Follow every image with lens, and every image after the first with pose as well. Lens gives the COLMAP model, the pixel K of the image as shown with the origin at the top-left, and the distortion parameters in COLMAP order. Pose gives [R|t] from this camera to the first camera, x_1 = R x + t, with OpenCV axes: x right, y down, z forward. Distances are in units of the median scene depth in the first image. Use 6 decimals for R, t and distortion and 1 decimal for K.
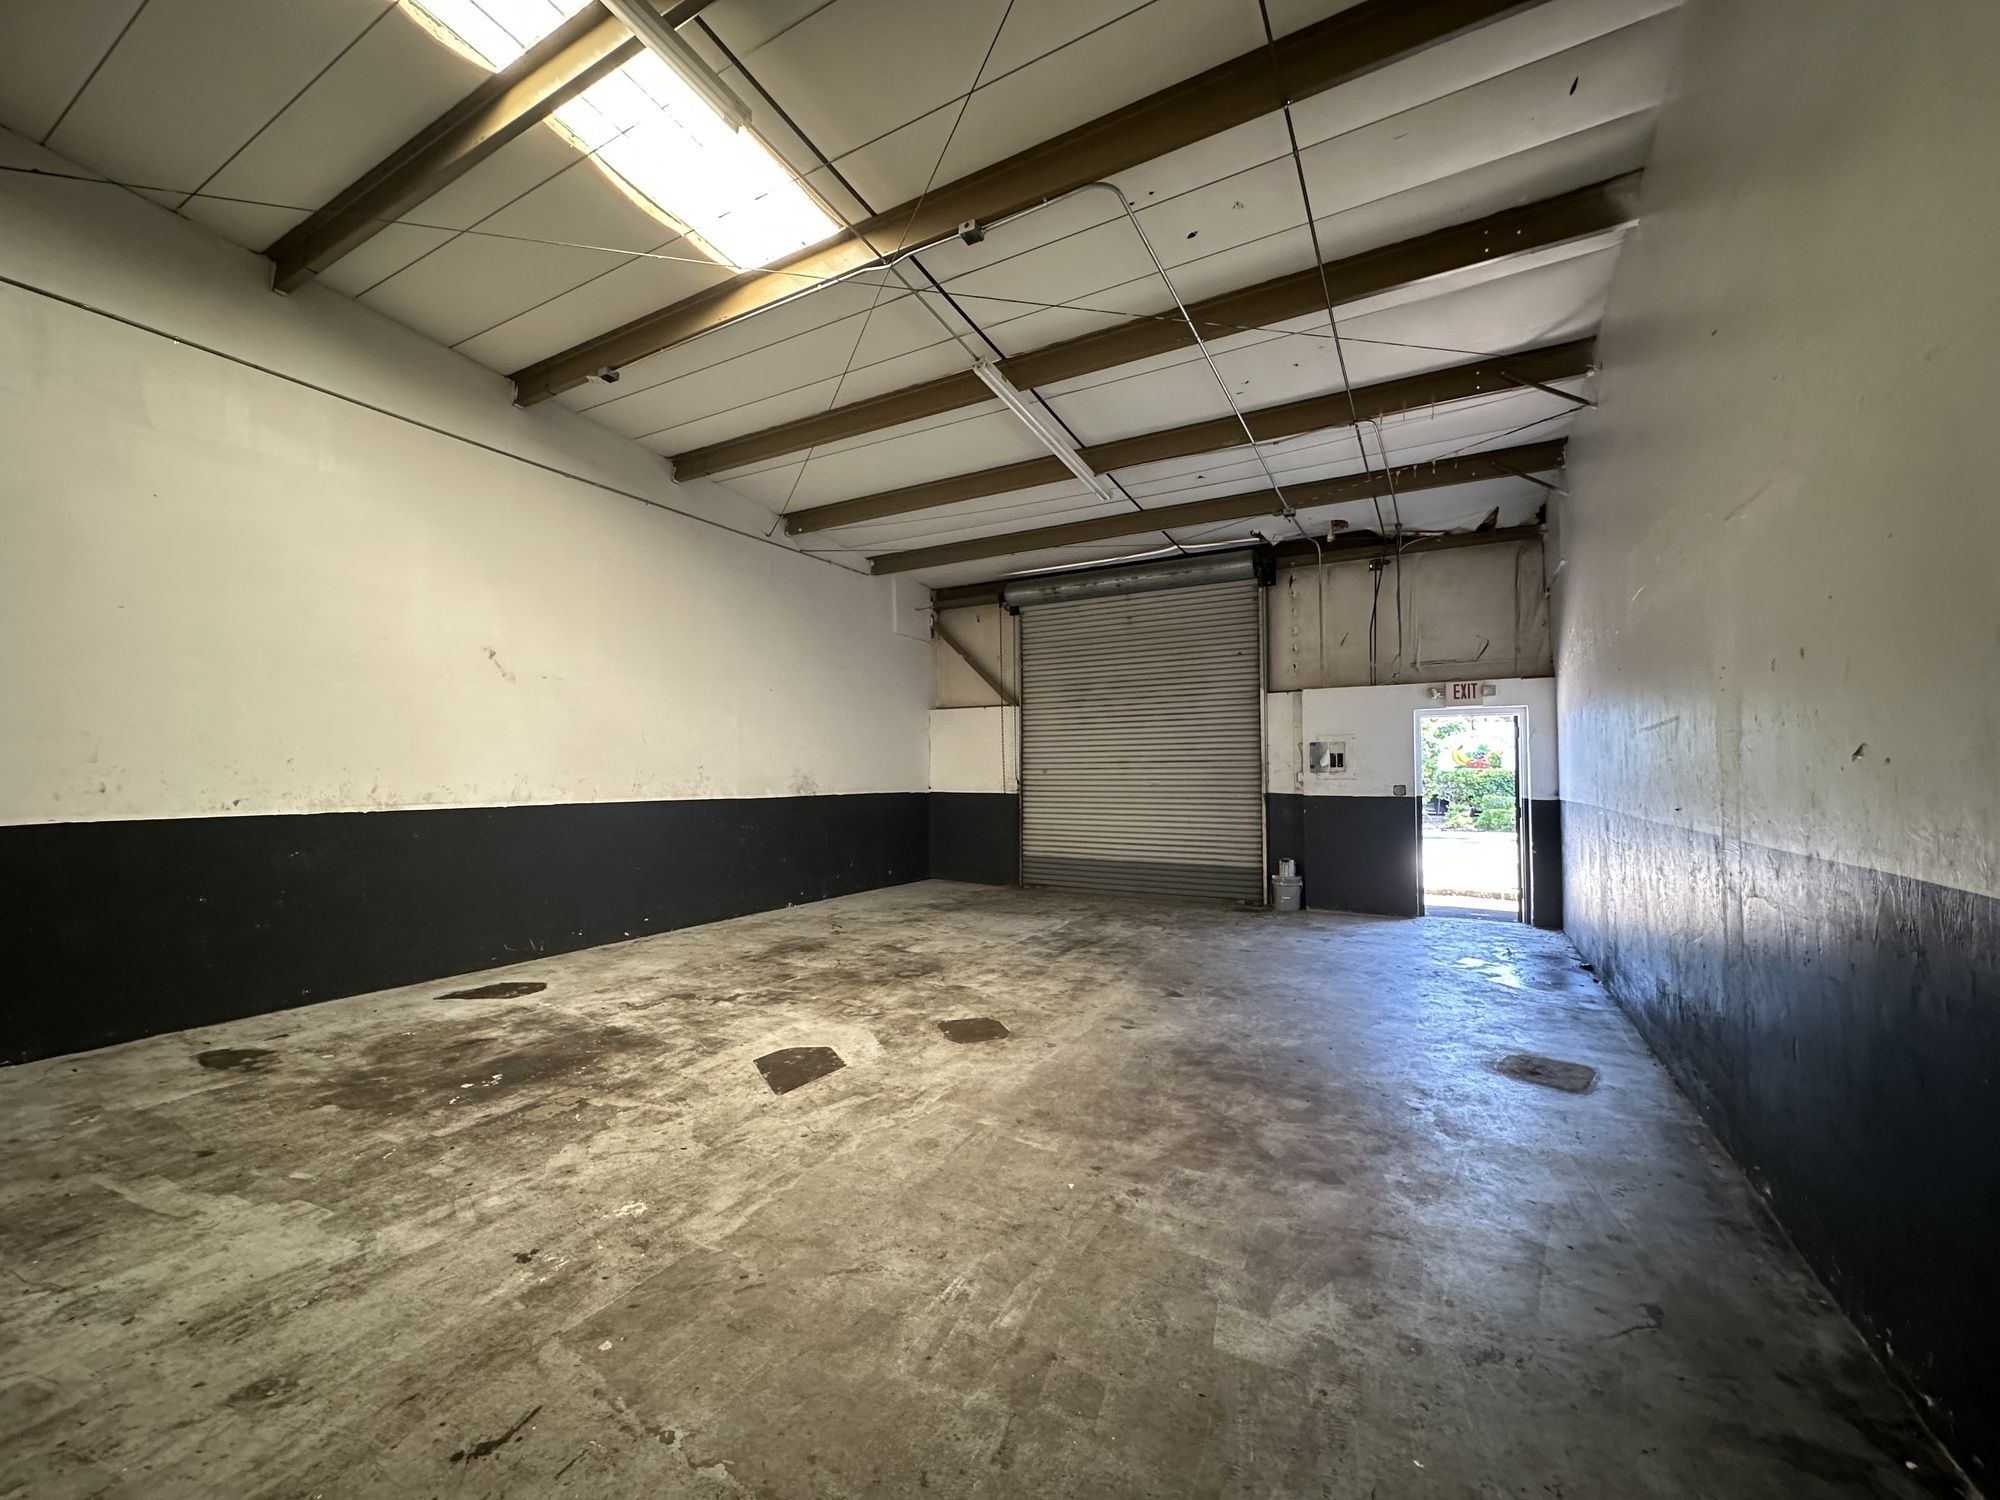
lens RADIAL K [[806.6, 0, 991.9], [0, 806.6, 763.3], [0, 0, 1]] dist [-0.001254, 0.000007]
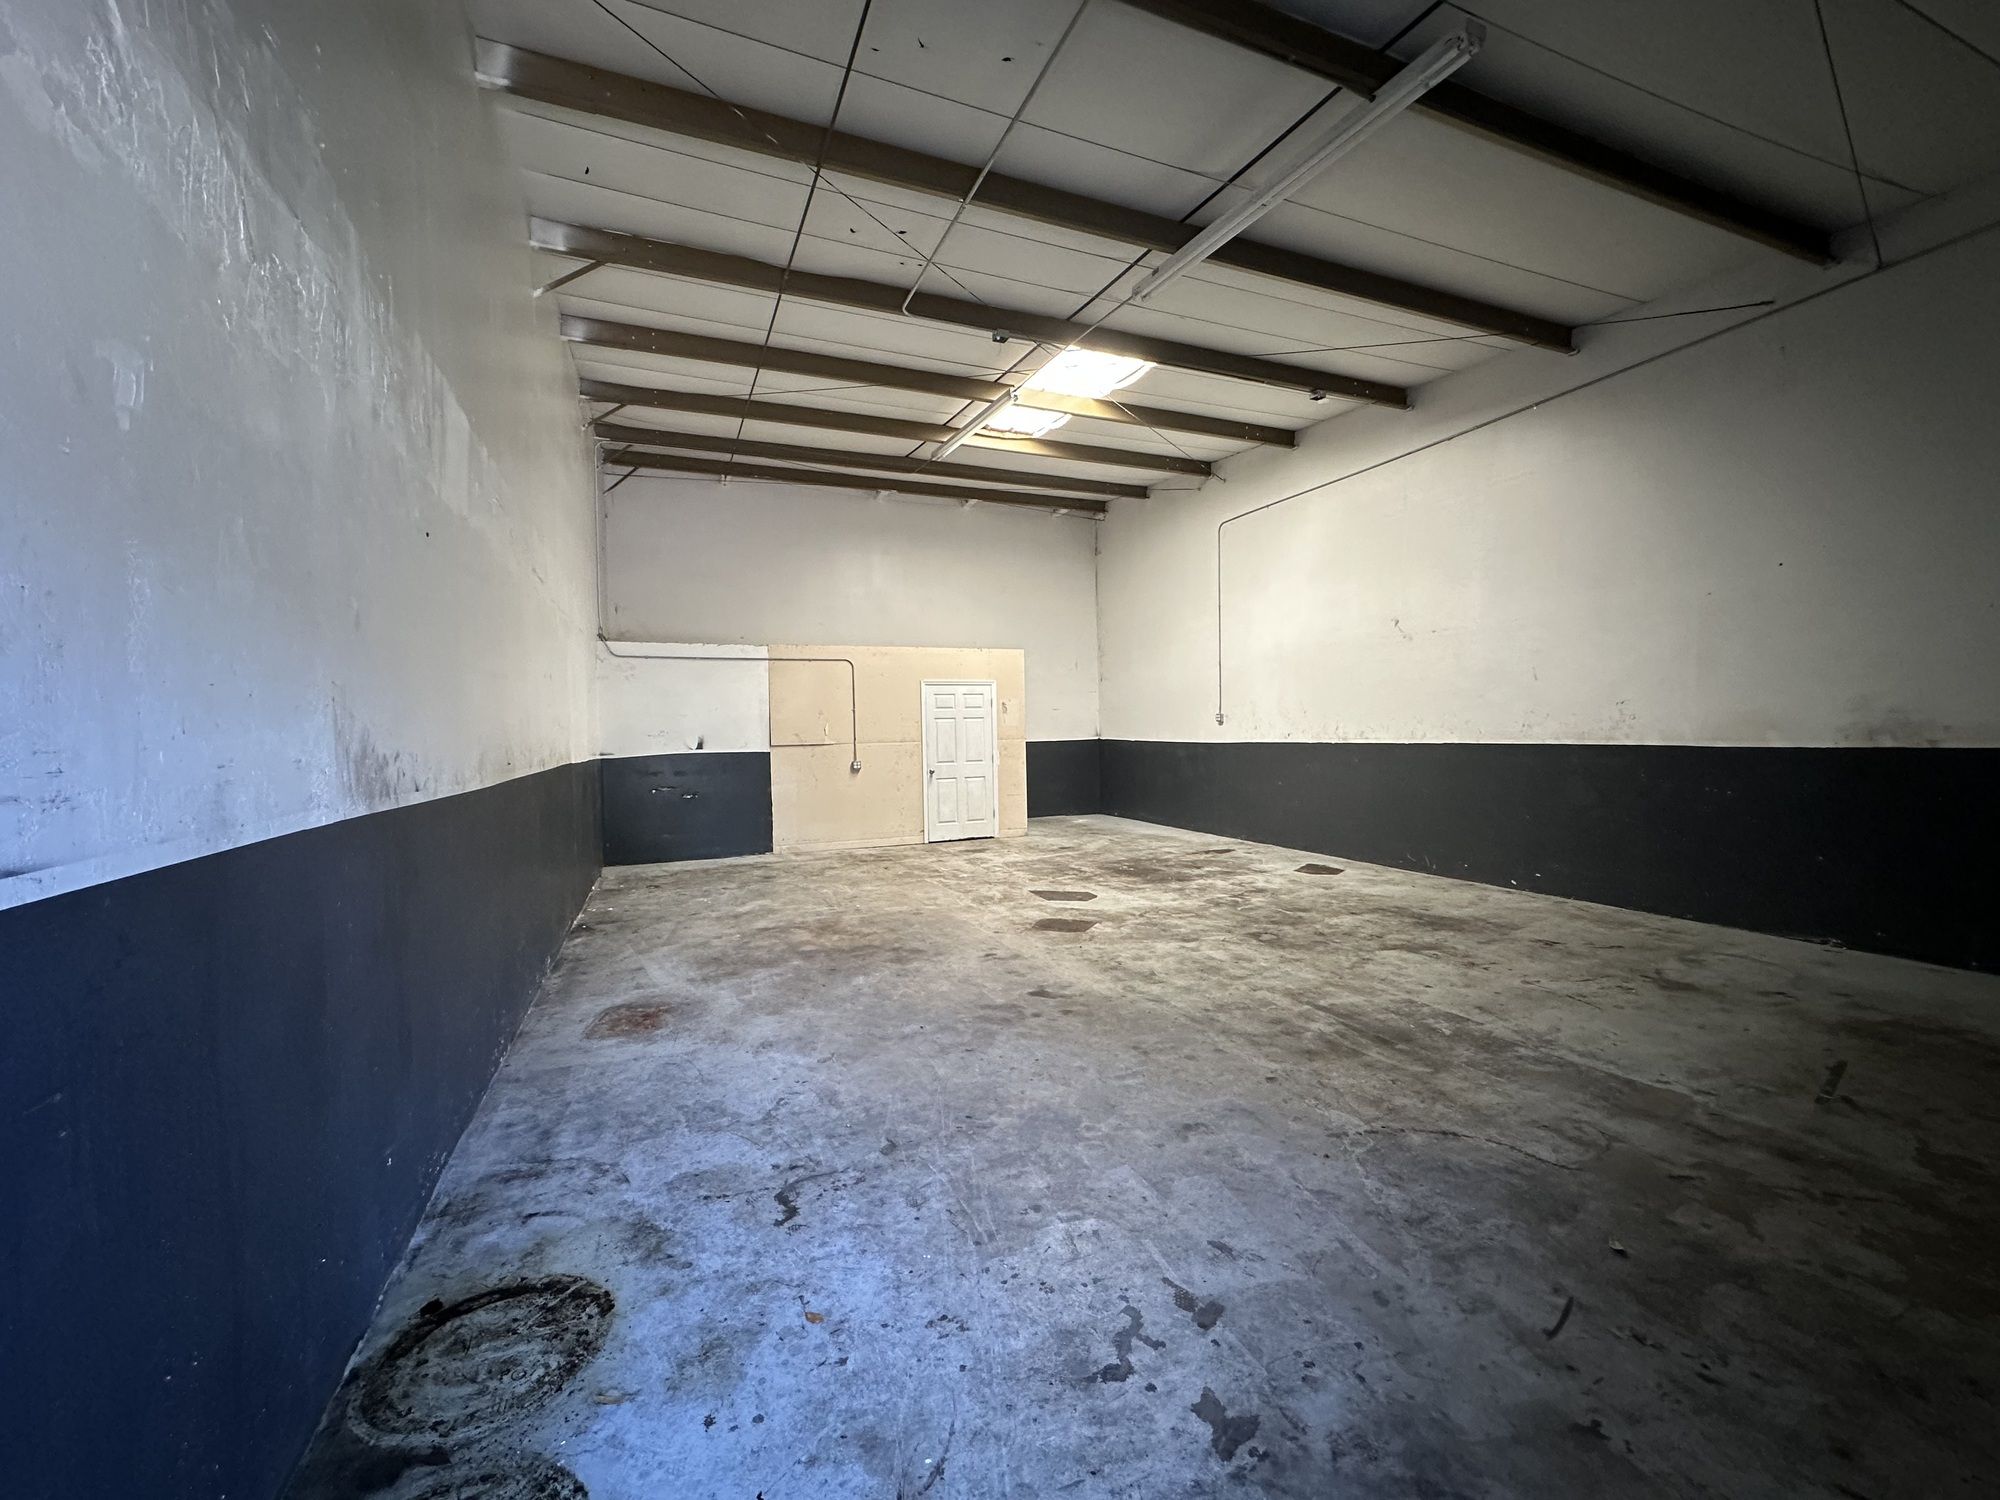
lens RADIAL K [[806.6, 0, 990.7], [0, 806.6, 739.2], [0, 0, 1]] dist [-0.001254, 0.000007]
pose [[-0.626832, 0.020687, -0.778880, 0.860438], [0.027588, 0.999610, 0.004347, 0.027394], [0.778666, -0.018763, -0.627158, 1.440605]]
